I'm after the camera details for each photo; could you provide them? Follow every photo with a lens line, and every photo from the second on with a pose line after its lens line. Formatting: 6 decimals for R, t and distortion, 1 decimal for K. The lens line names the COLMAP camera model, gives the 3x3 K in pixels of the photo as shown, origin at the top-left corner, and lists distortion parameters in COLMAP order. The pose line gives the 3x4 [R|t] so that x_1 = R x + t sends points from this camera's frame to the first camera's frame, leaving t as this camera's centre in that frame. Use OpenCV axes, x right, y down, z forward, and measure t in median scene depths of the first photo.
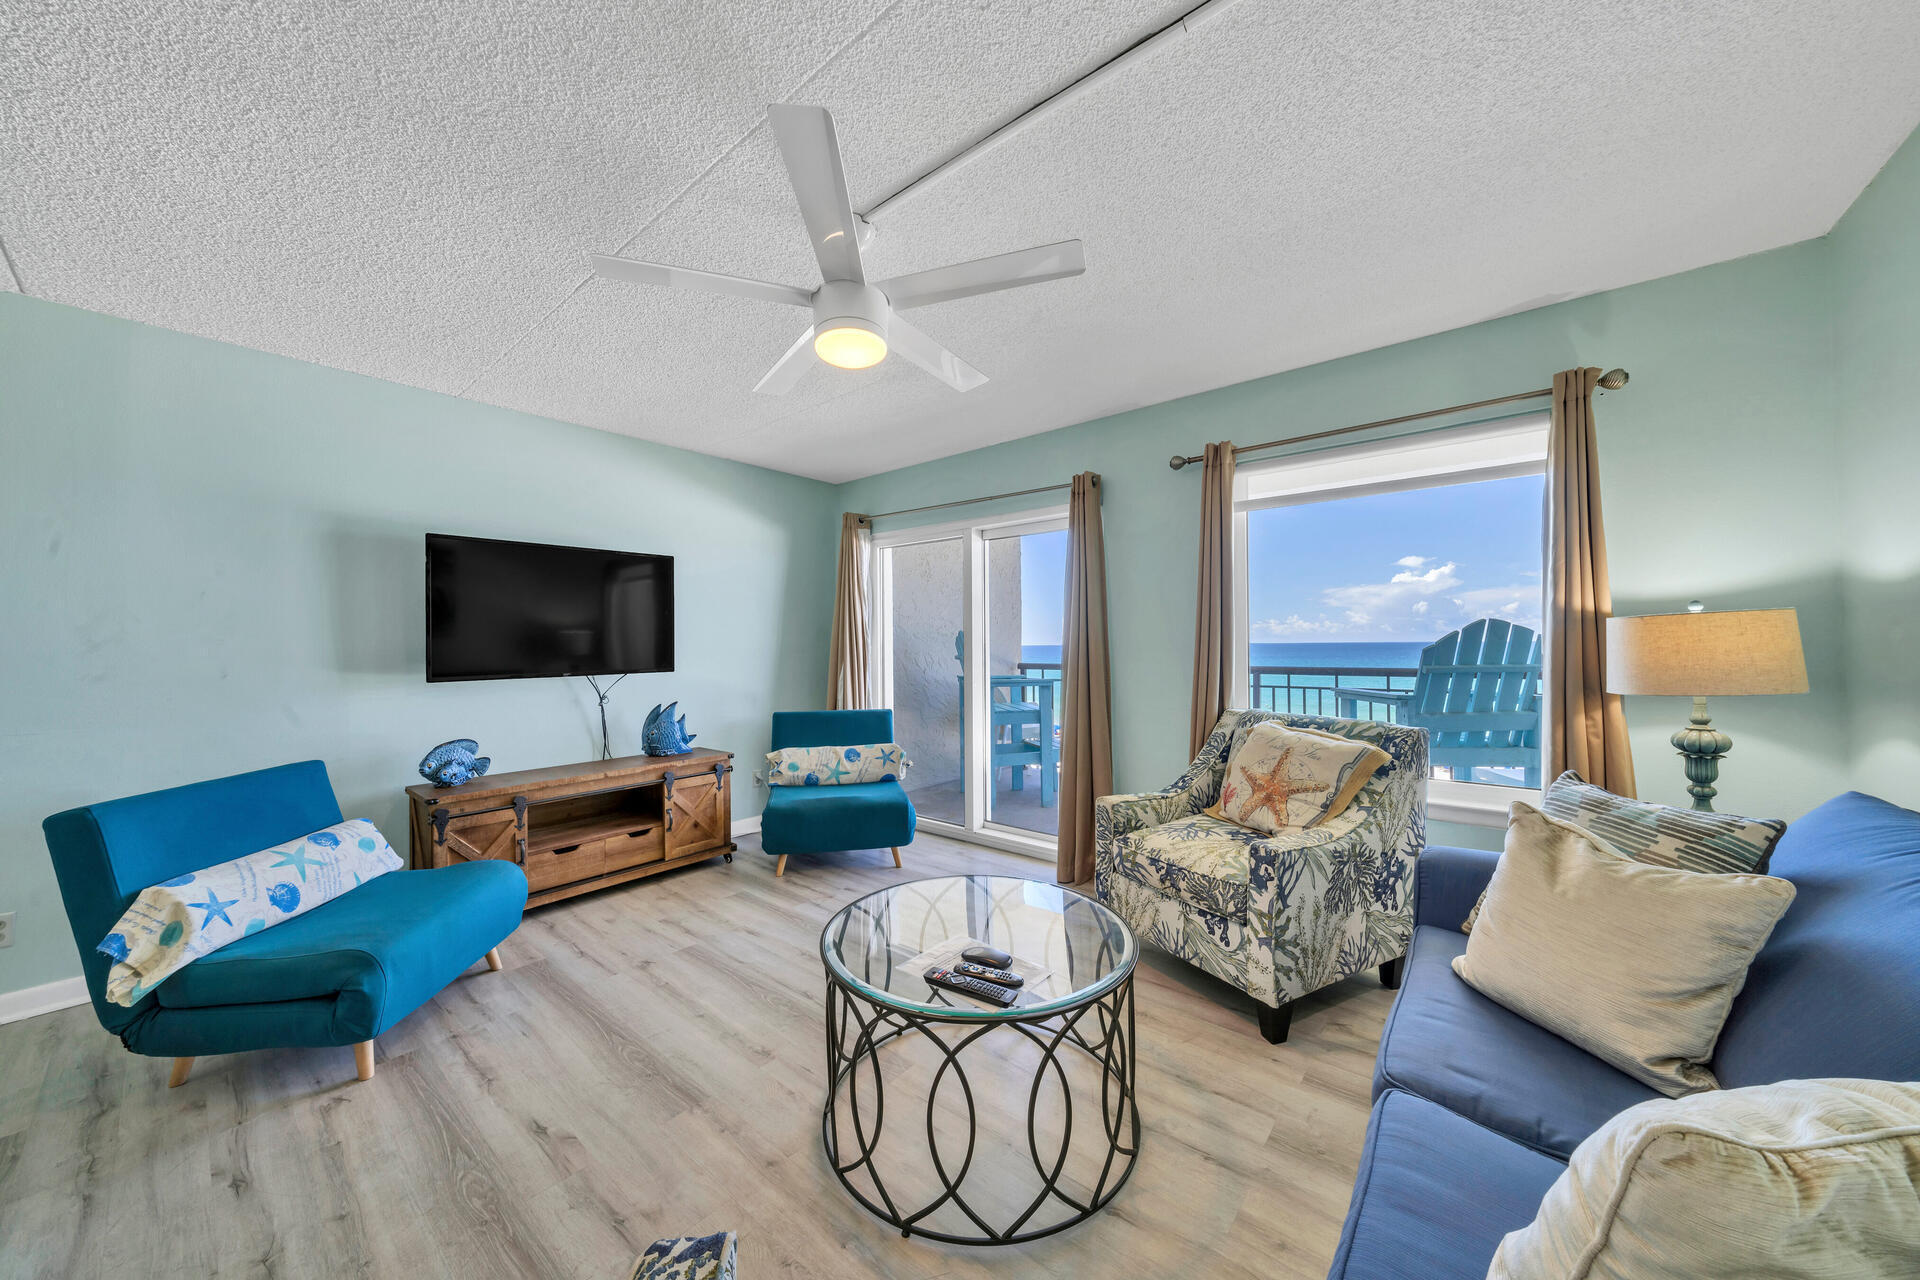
lens RADIAL K [[661.3, 0, 937.7], [0, 661.3, 636.5], [0, 0, 1]] dist [-0.009545, 0.001375]
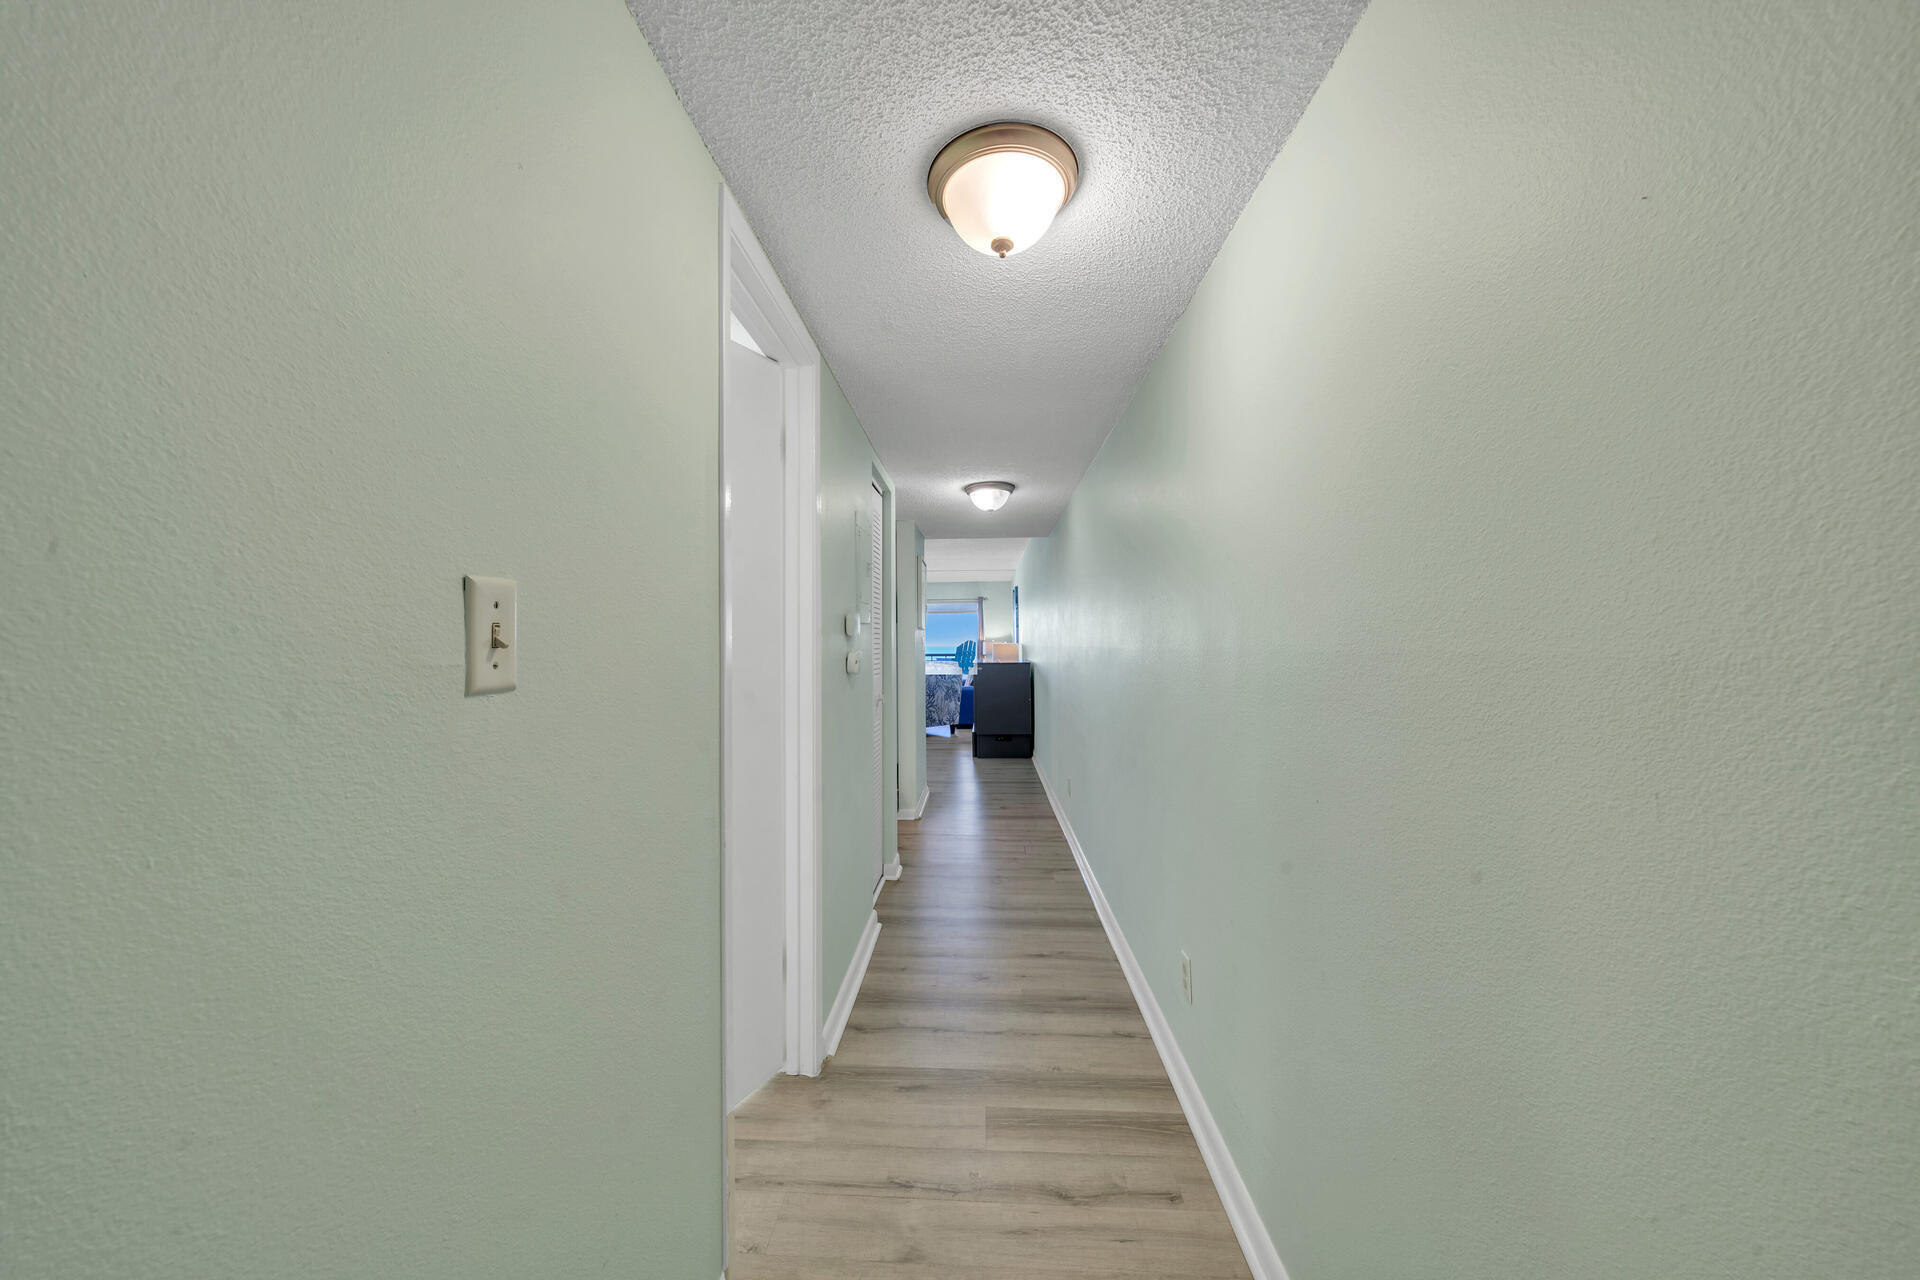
lens RADIAL K [[661.3, 0, 958.4], [0, 661.3, 647.3], [0, 0, 1]] dist [-0.009545, 0.001375]
pose [[0.787324, 0.003464, 0.616530, -1.959569], [-0.005701, 0.999982, 0.001661, 0.009348], [-0.616513, -0.004822, 0.787330, -2.457056]]
